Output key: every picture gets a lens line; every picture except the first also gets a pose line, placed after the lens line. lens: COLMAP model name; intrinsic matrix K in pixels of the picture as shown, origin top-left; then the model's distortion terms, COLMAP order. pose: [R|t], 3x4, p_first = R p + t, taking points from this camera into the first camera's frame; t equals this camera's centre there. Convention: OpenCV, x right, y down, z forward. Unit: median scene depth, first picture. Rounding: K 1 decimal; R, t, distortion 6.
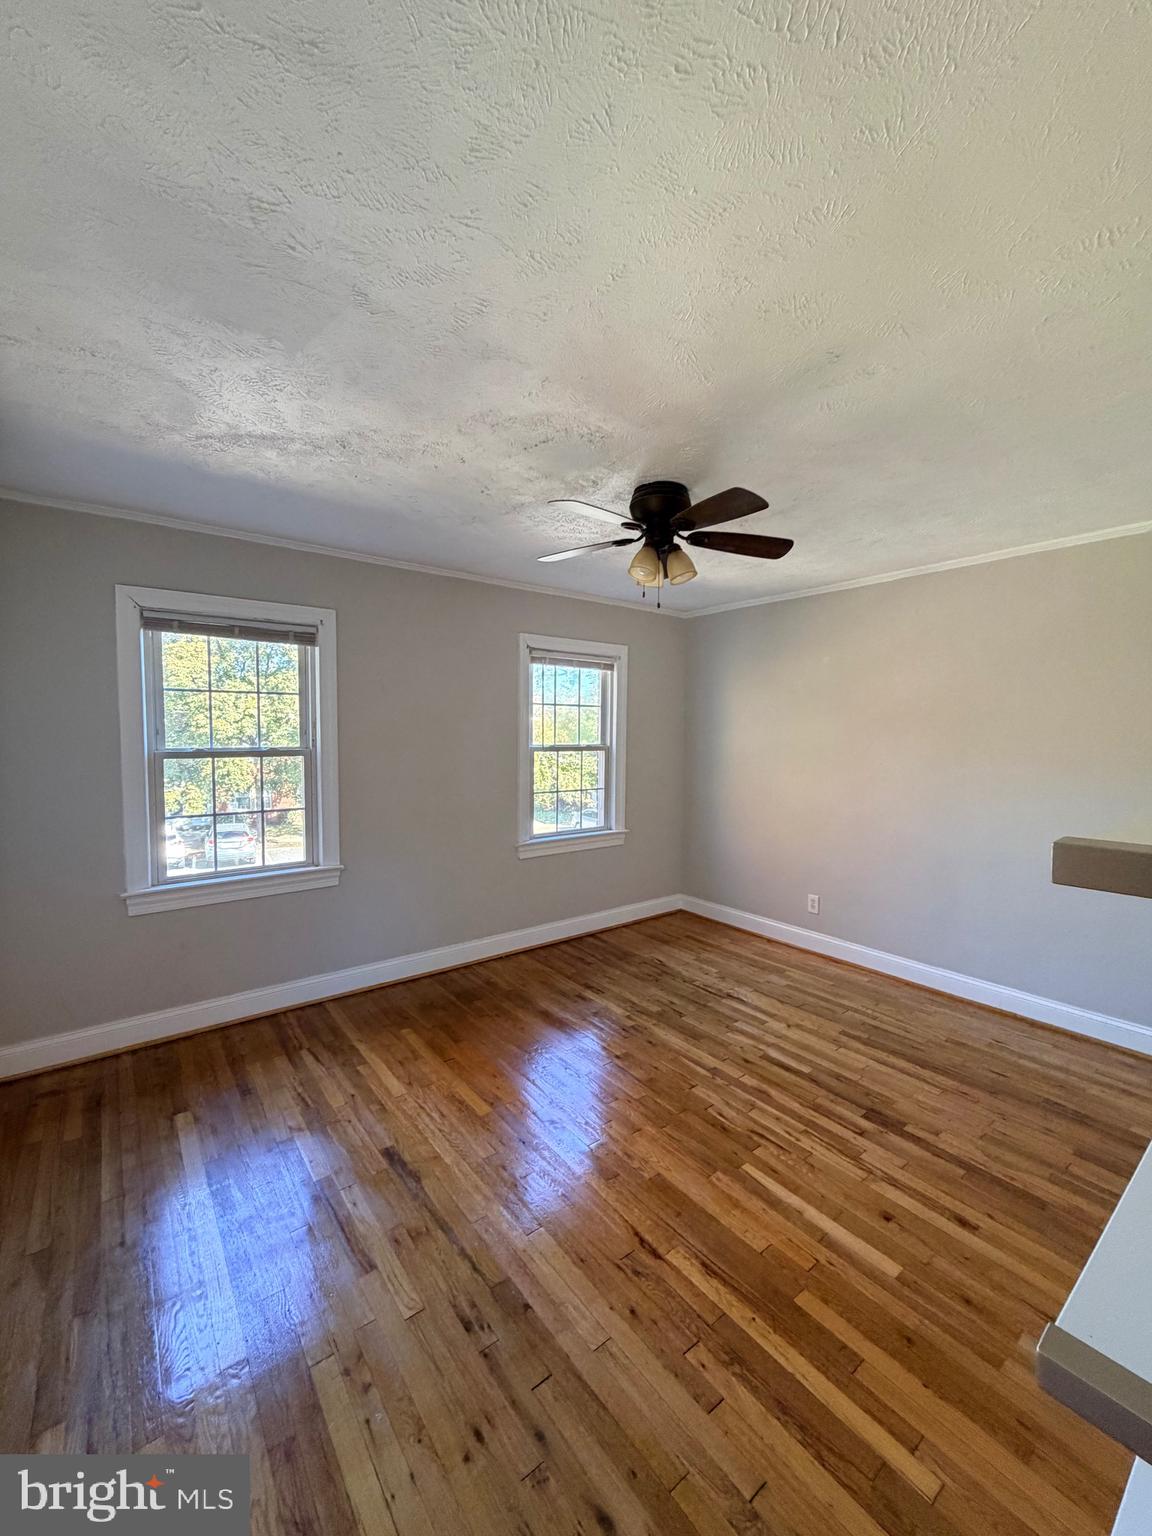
lens RADIAL K [[611.7, 0, 577.1], [0, 611.7, 760.0], [0, 0, 1]] dist [-0.001420, 0.000711]
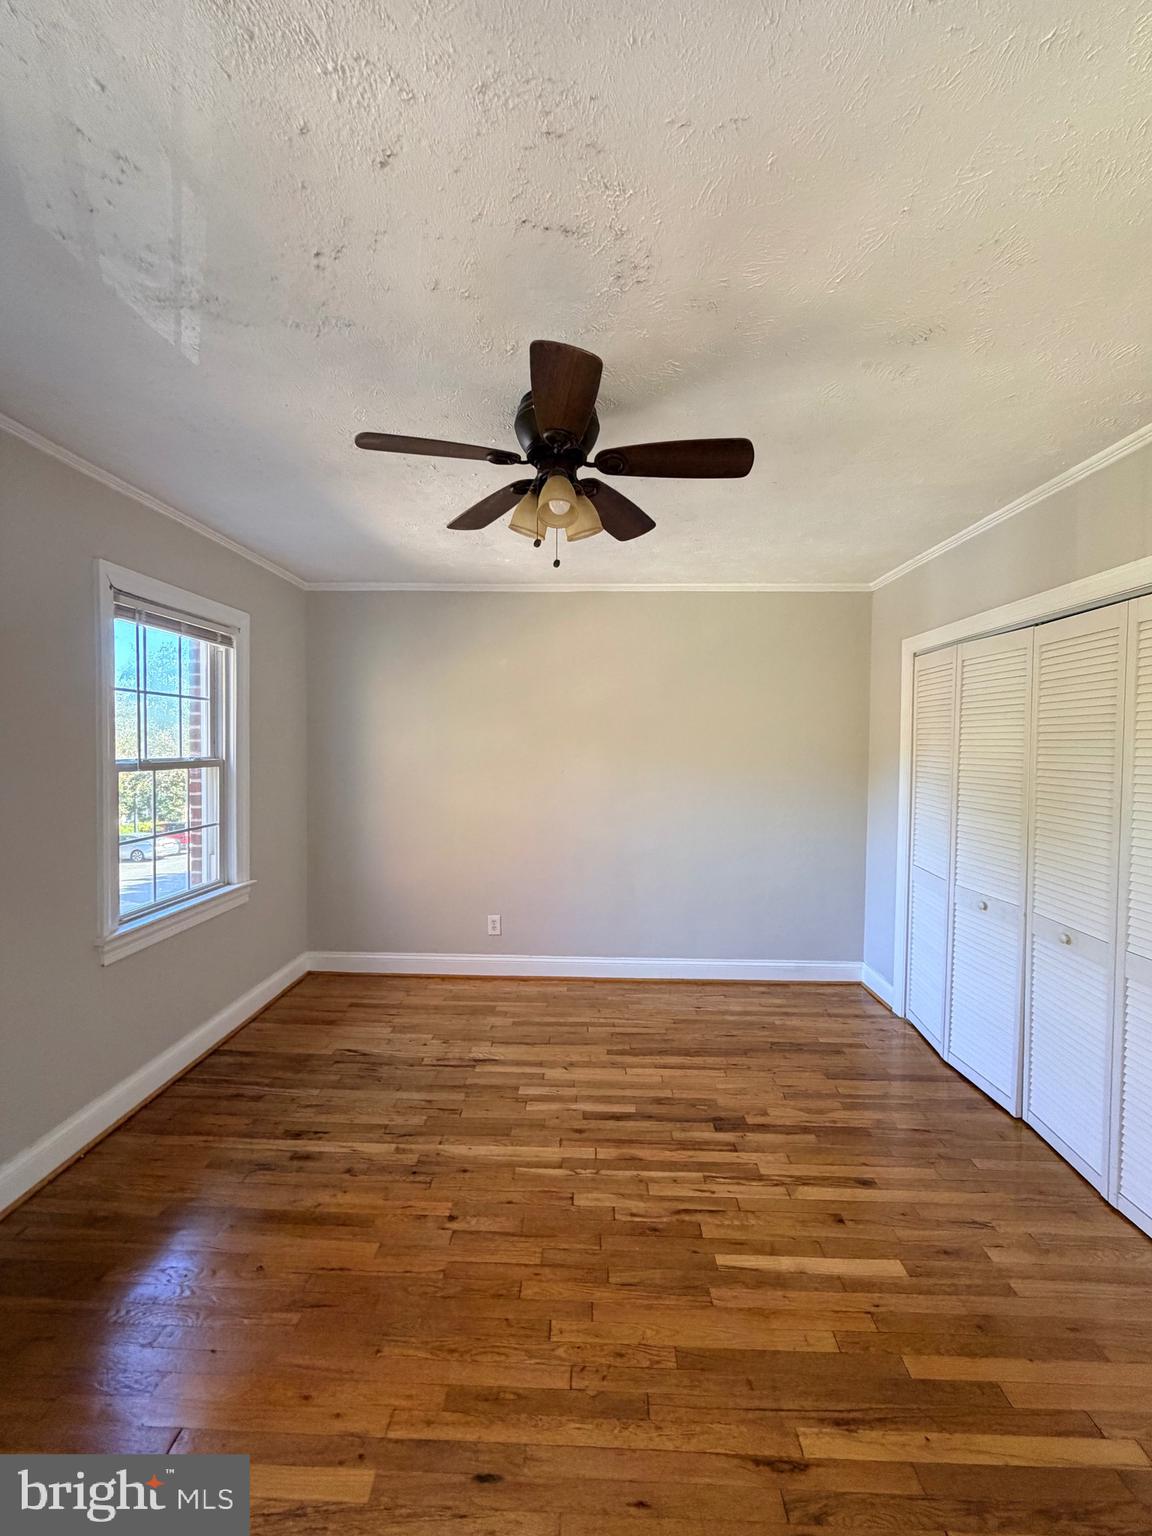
lens RADIAL K [[611.7, 0, 577.1], [0, 611.7, 760.0], [0, 0, 1]] dist [-0.001420, 0.000711]
pose [[0.635918, -0.021584, 0.771454, -0.334509], [0.031516, 0.999501, 0.001986, -0.016788], [-0.771113, 0.023050, 0.636281, 0.424451]]
